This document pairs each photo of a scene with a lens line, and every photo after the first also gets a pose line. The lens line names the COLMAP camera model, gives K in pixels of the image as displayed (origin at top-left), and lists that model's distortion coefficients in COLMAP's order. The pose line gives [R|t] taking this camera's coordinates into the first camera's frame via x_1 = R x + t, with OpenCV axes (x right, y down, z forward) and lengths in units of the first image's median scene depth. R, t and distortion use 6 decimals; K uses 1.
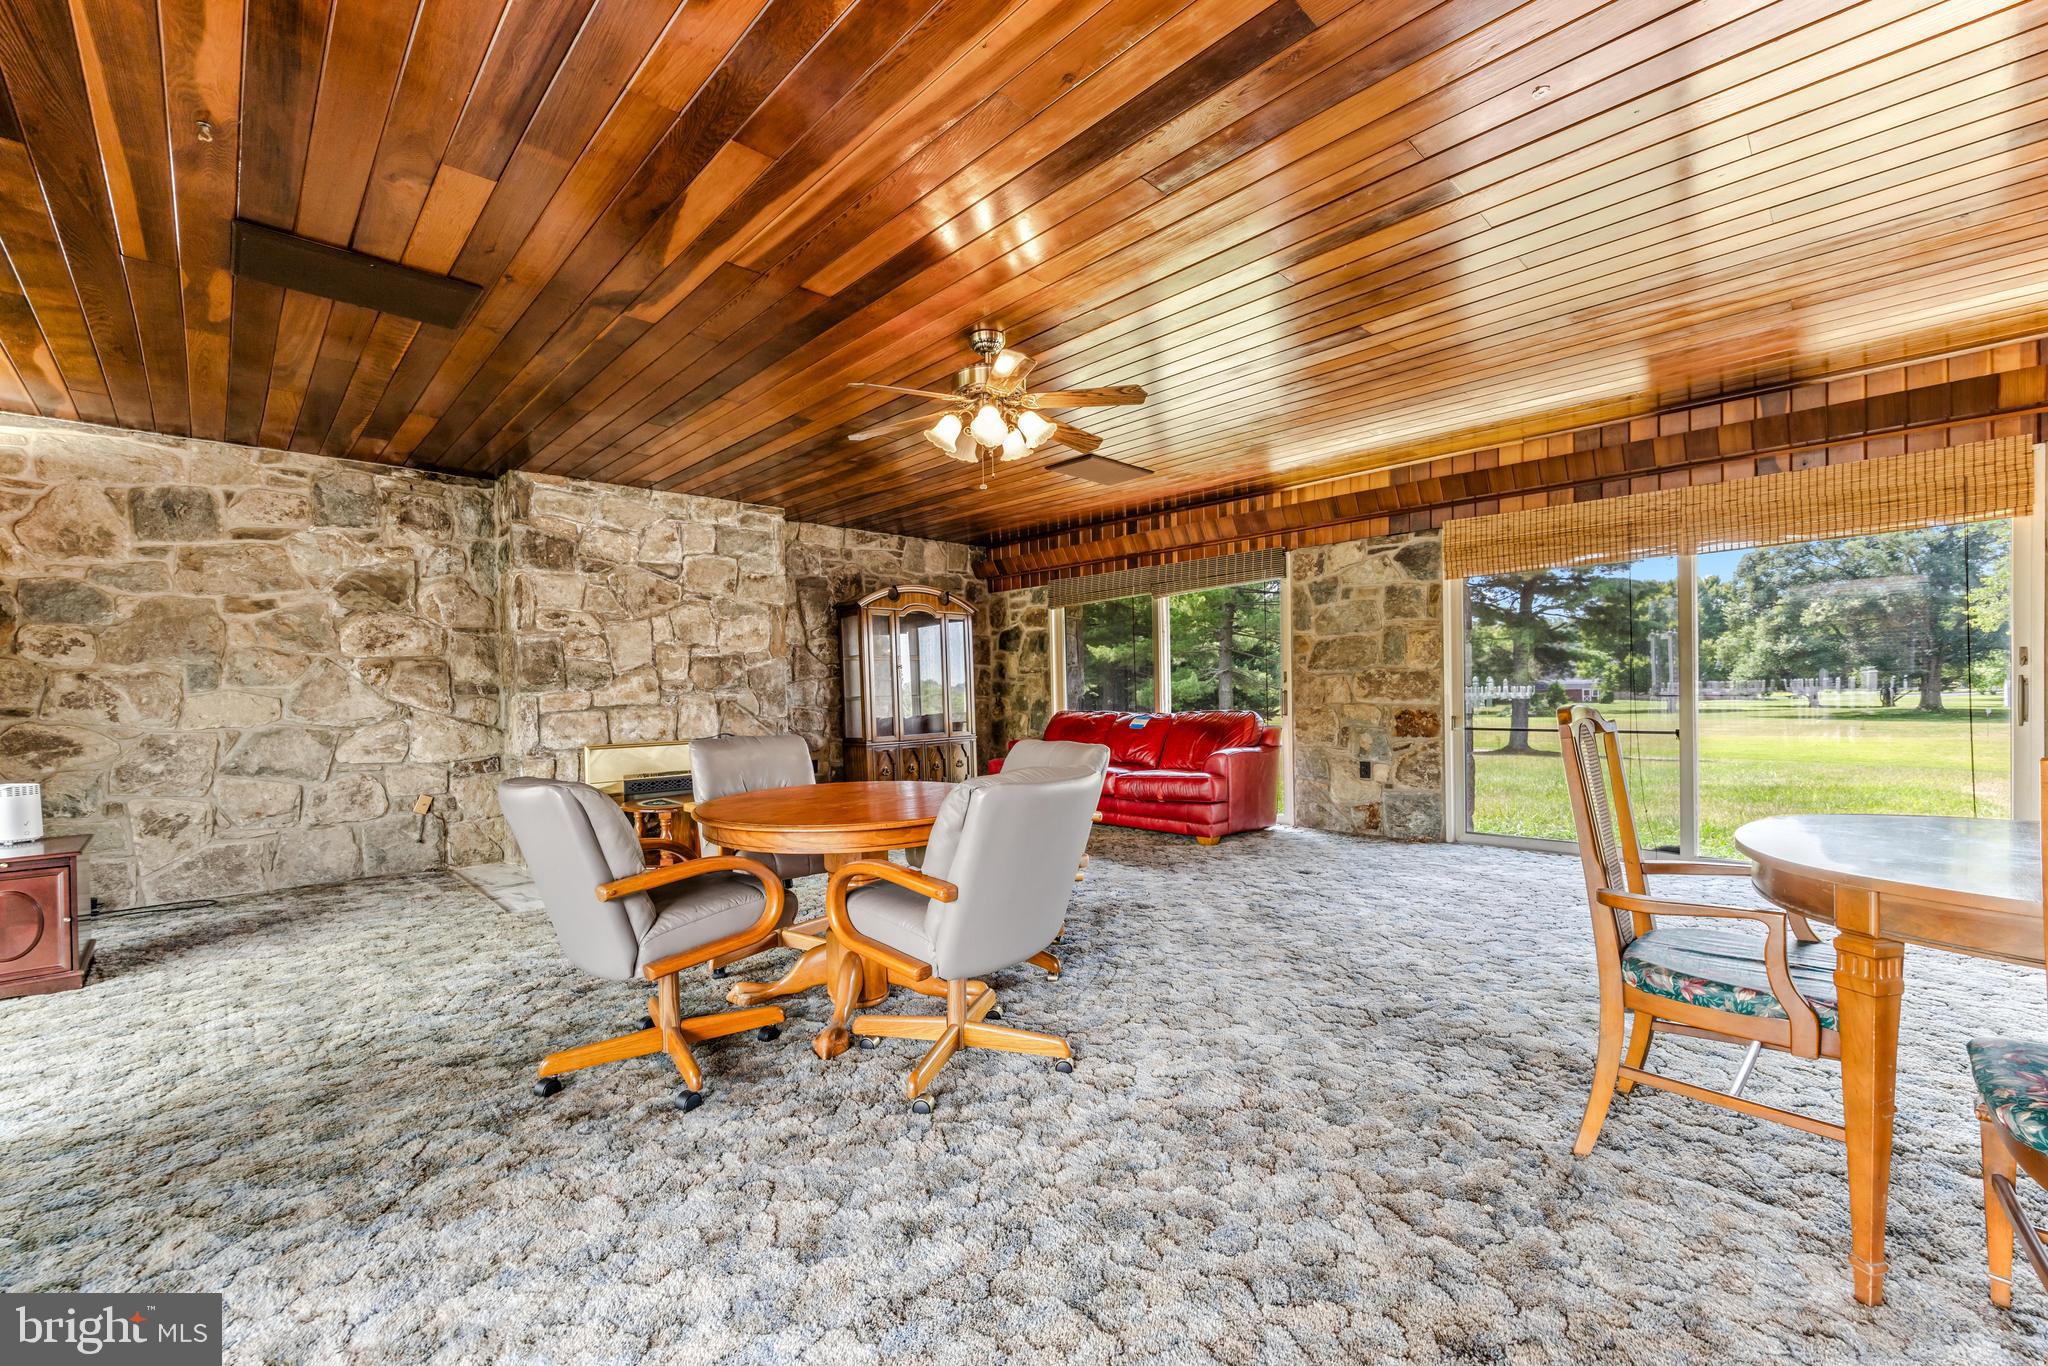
lens RADIAL K [[829.9, 0, 1018.5], [0, 829.9, 695.1], [0, 0, 1]] dist [-0.001856, -0.000157]
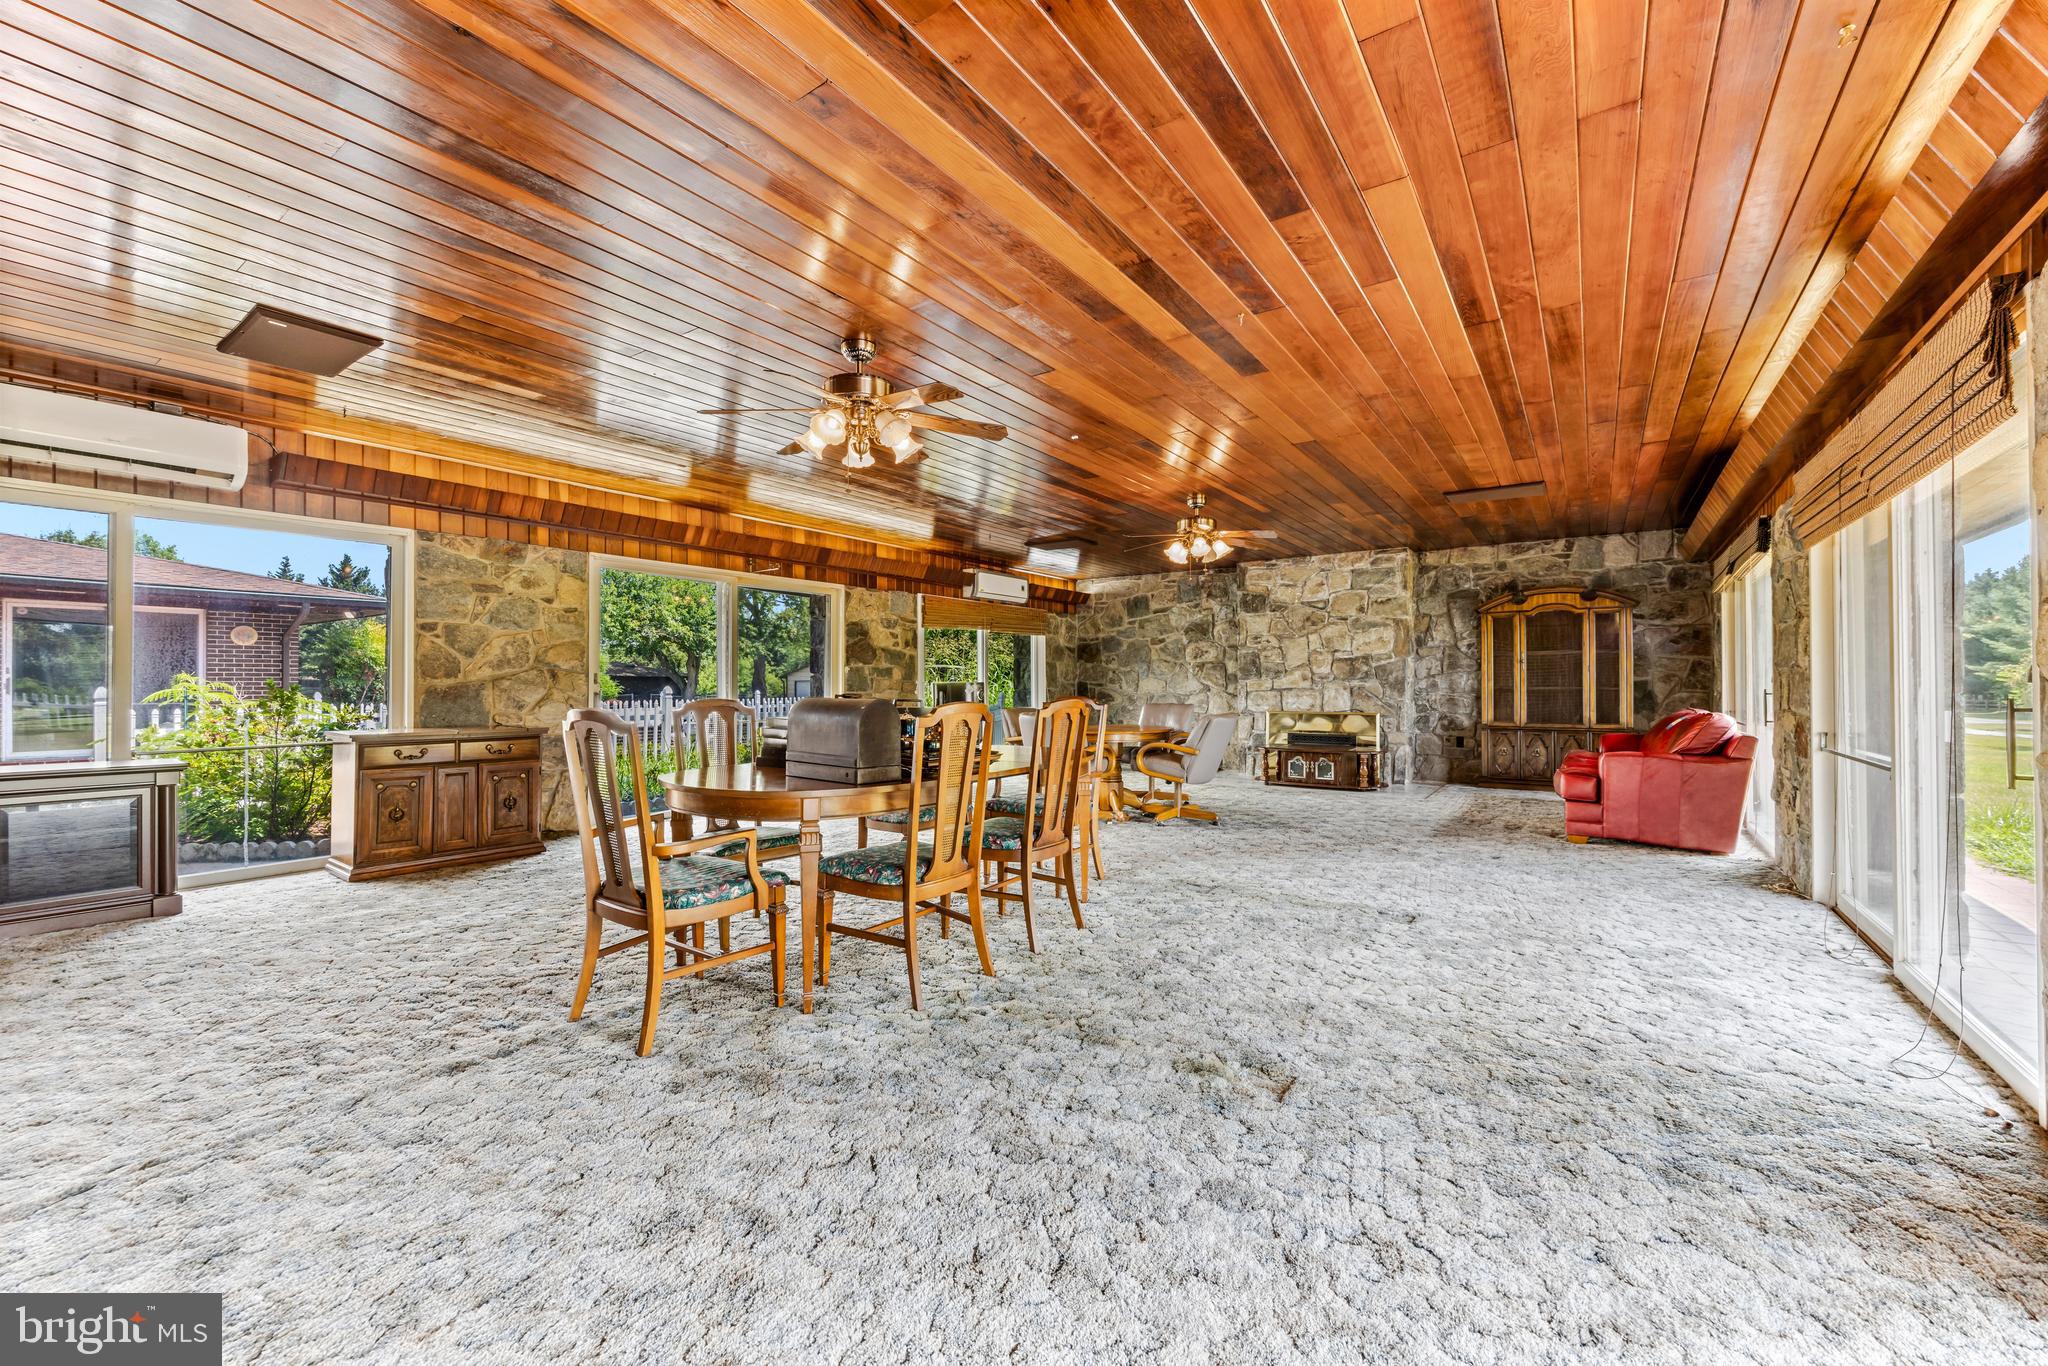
lens RADIAL K [[820.4, 0, 1020.6], [0, 820.4, 680.9], [0, 0, 1]] dist [-0.001145, -0.000061]
pose [[0.190866, 0.017100, -0.981467, 1.065919], [-0.009697, 0.999832, 0.015534, -0.023611], [0.981568, 0.006552, 0.191000, 0.144201]]
